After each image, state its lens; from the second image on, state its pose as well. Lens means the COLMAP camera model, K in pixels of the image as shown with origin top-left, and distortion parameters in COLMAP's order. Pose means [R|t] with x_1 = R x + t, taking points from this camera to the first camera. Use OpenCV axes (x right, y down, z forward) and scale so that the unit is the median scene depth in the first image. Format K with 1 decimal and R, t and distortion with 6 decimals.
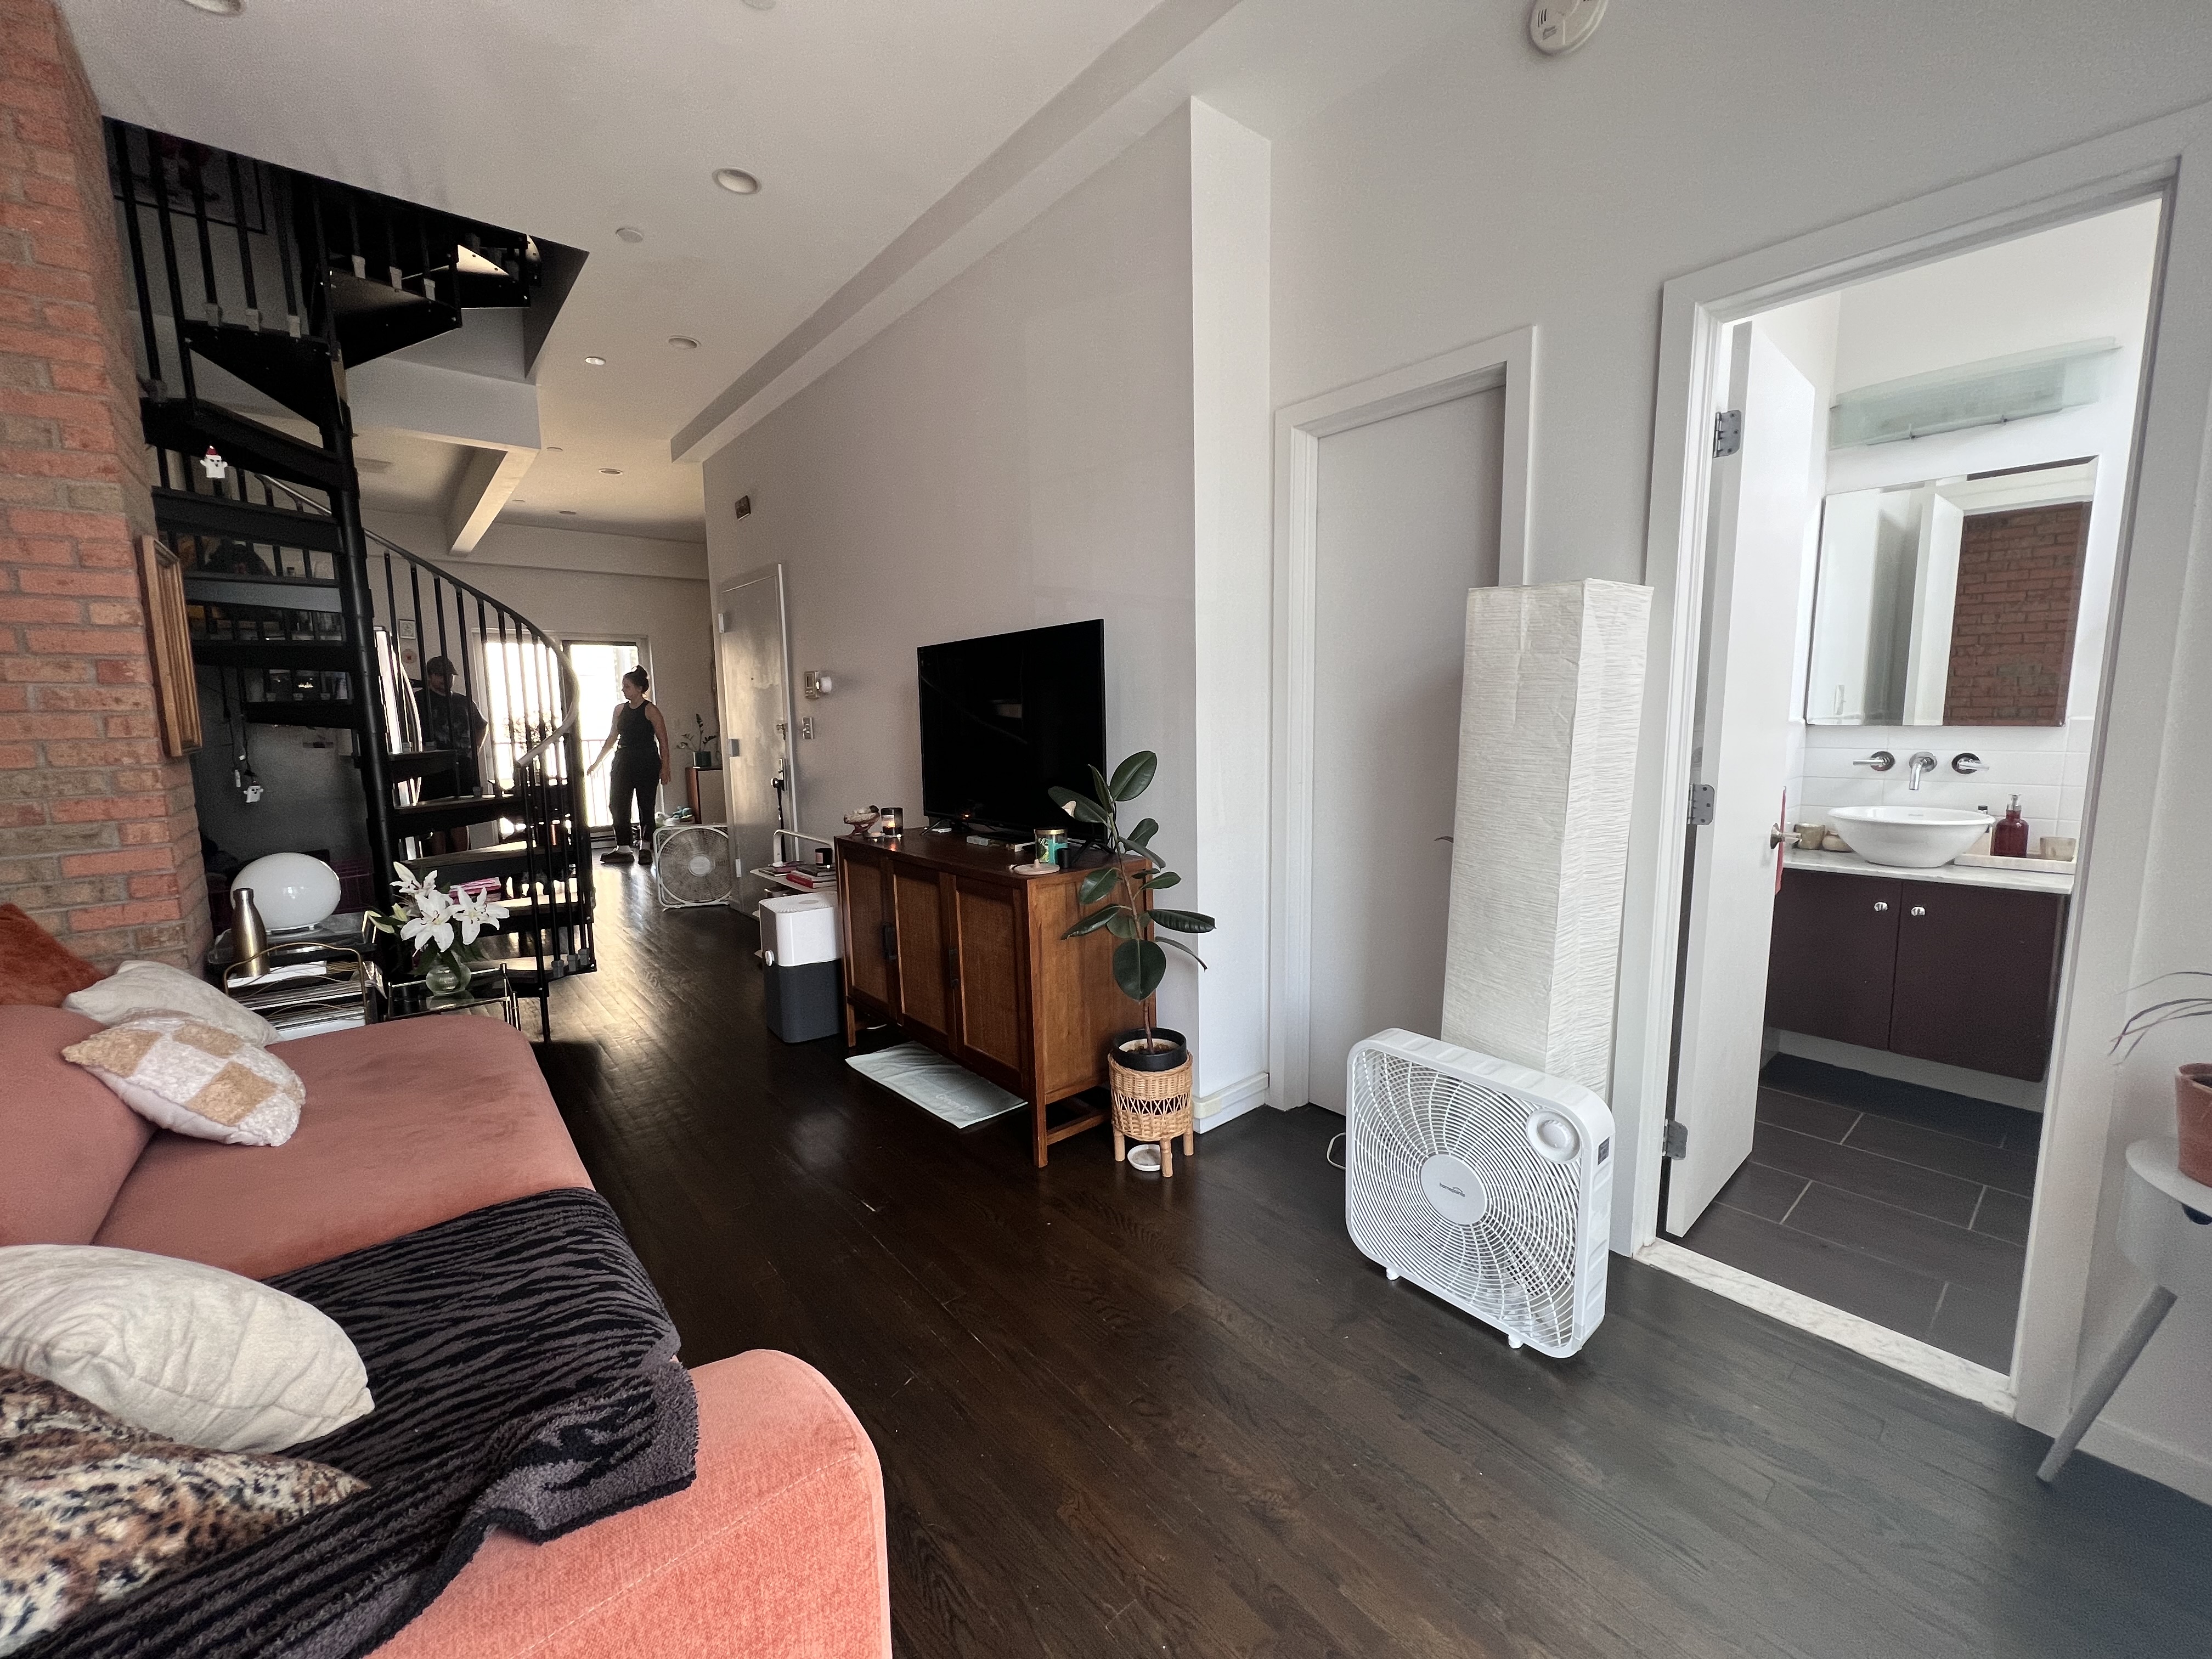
lens RADIAL K [[884.4, 0, 1106.1], [0, 884.4, 822.1], [0, 0, 1]] dist [-0.003698, 0.001543]
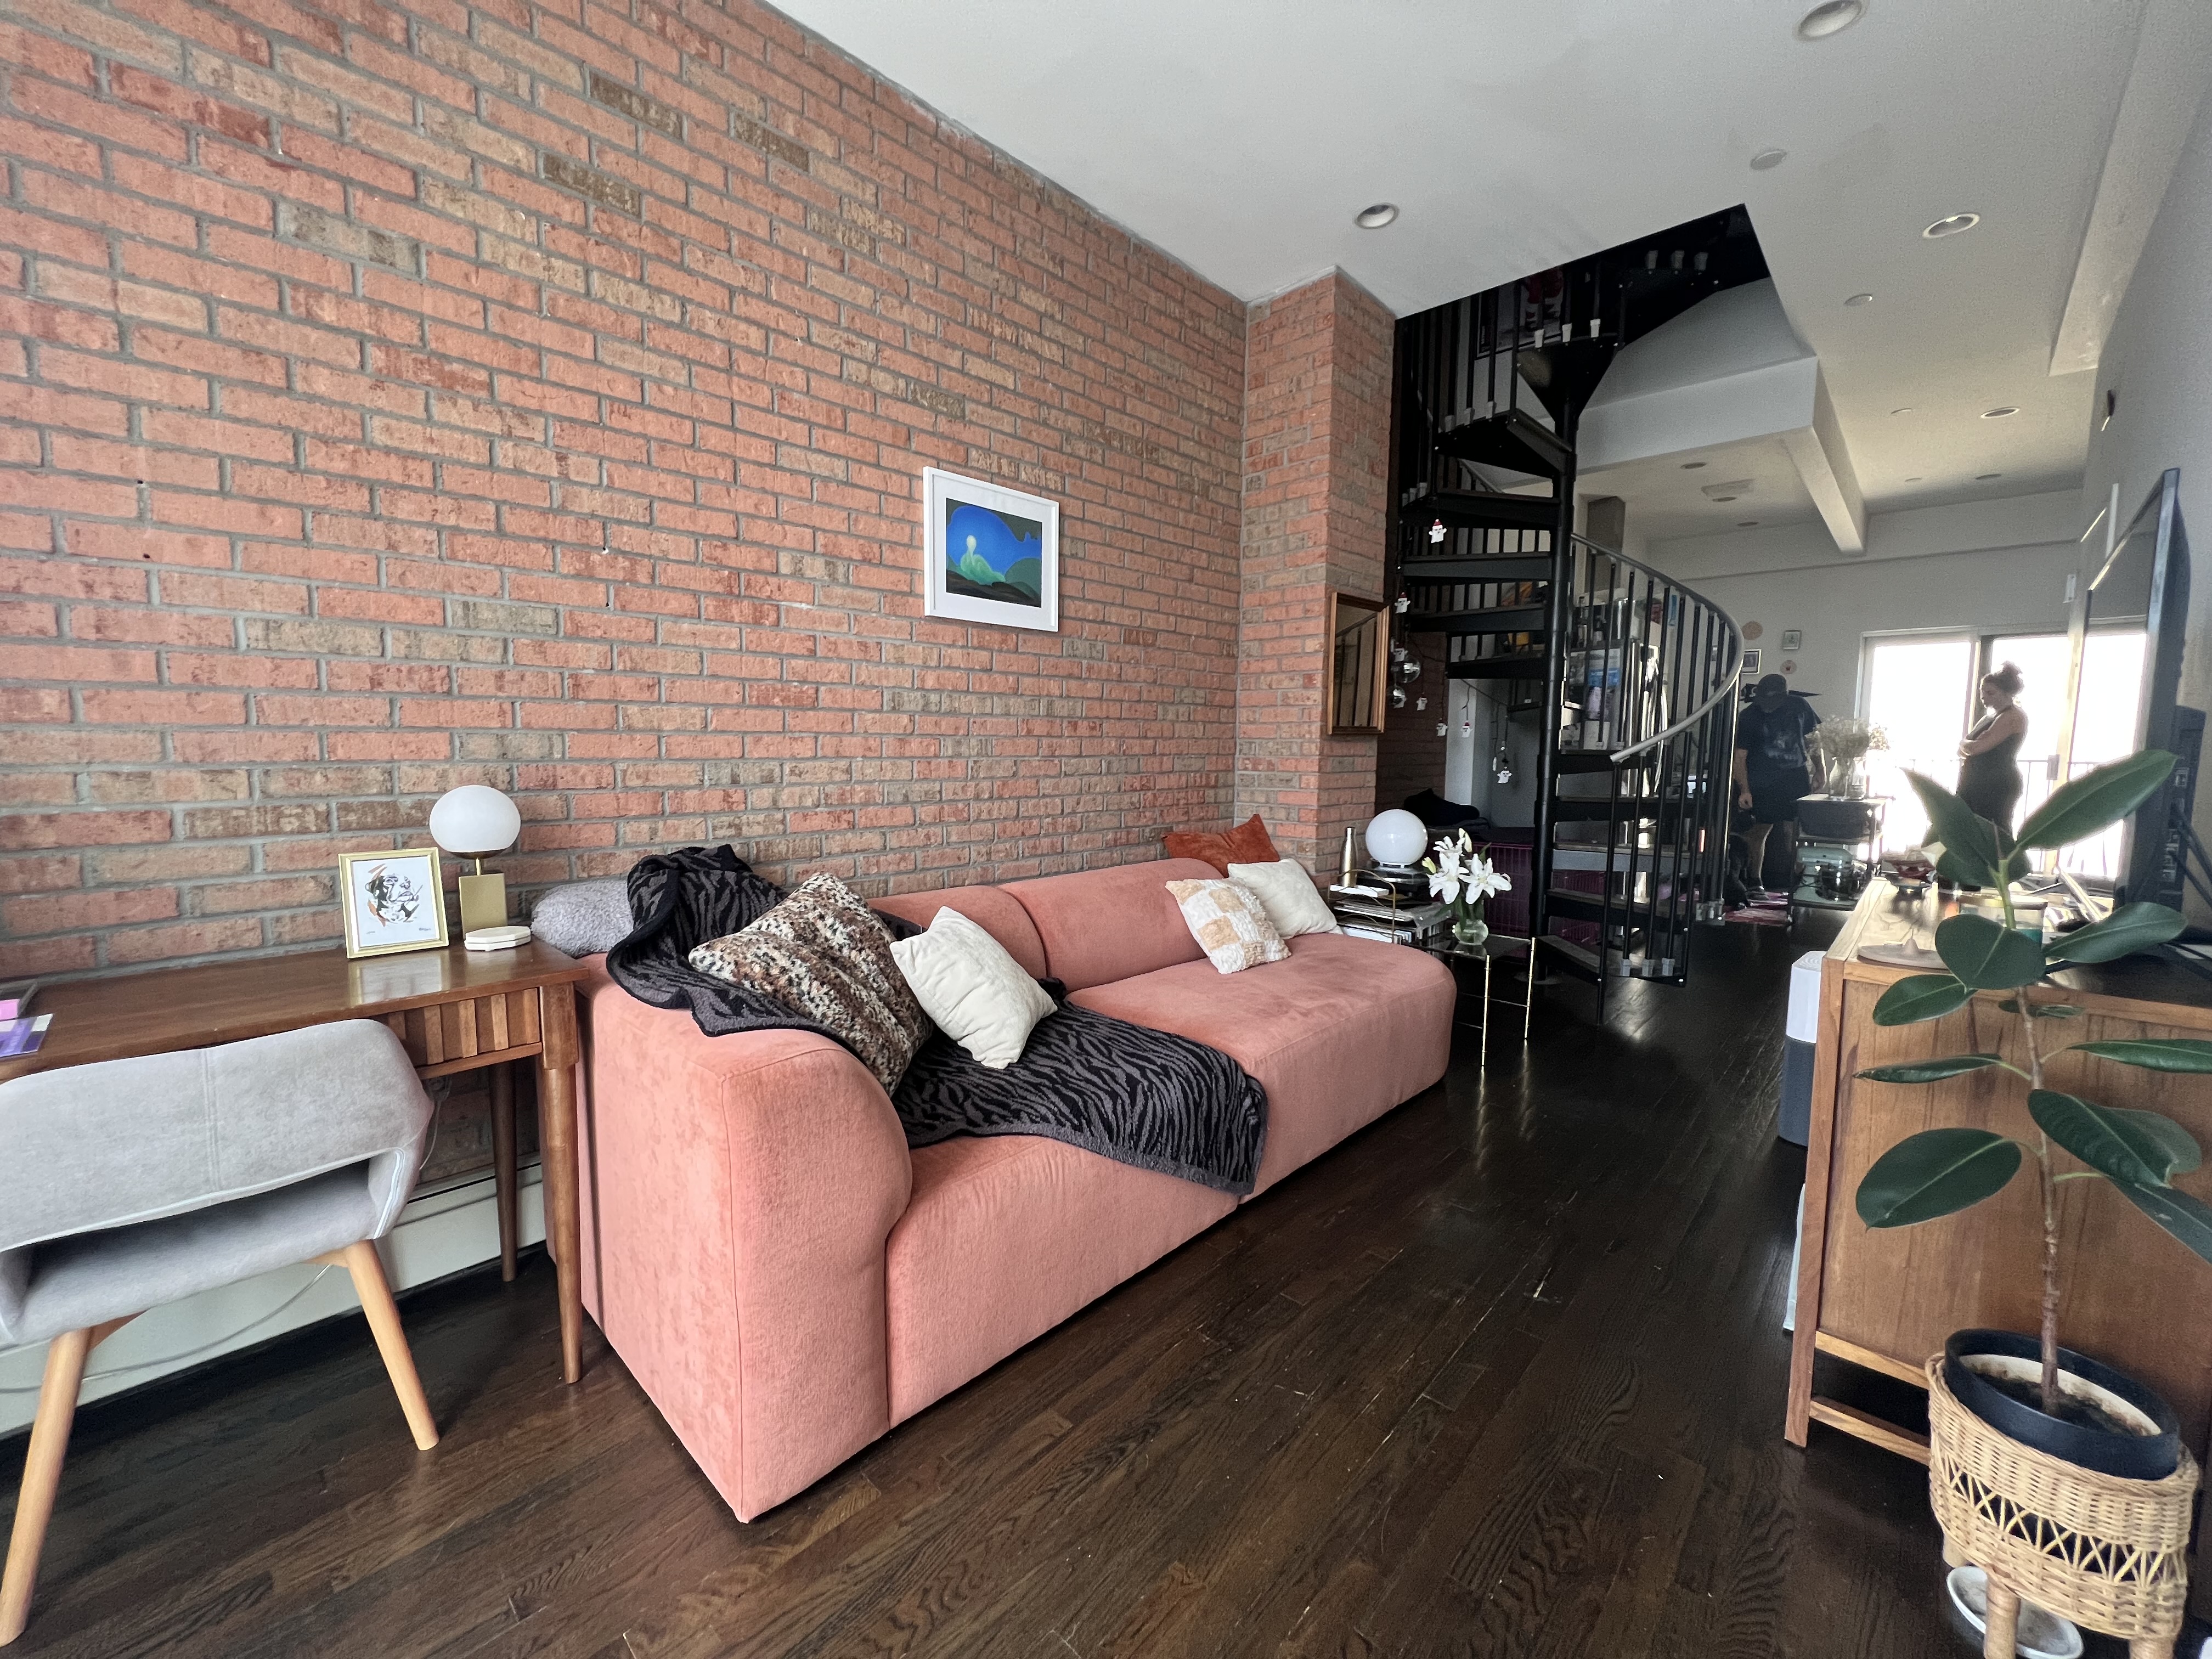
lens RADIAL K [[884.4, 0, 1103.0], [0, 884.4, 825.1], [0, 0, 1]] dist [-0.003698, 0.001543]
pose [[0.104578, 0.114264, -0.987931, 0.699741], [-0.135338, 0.985772, 0.099688, -0.029671], [0.985265, 0.123280, 0.118555, 0.696057]]
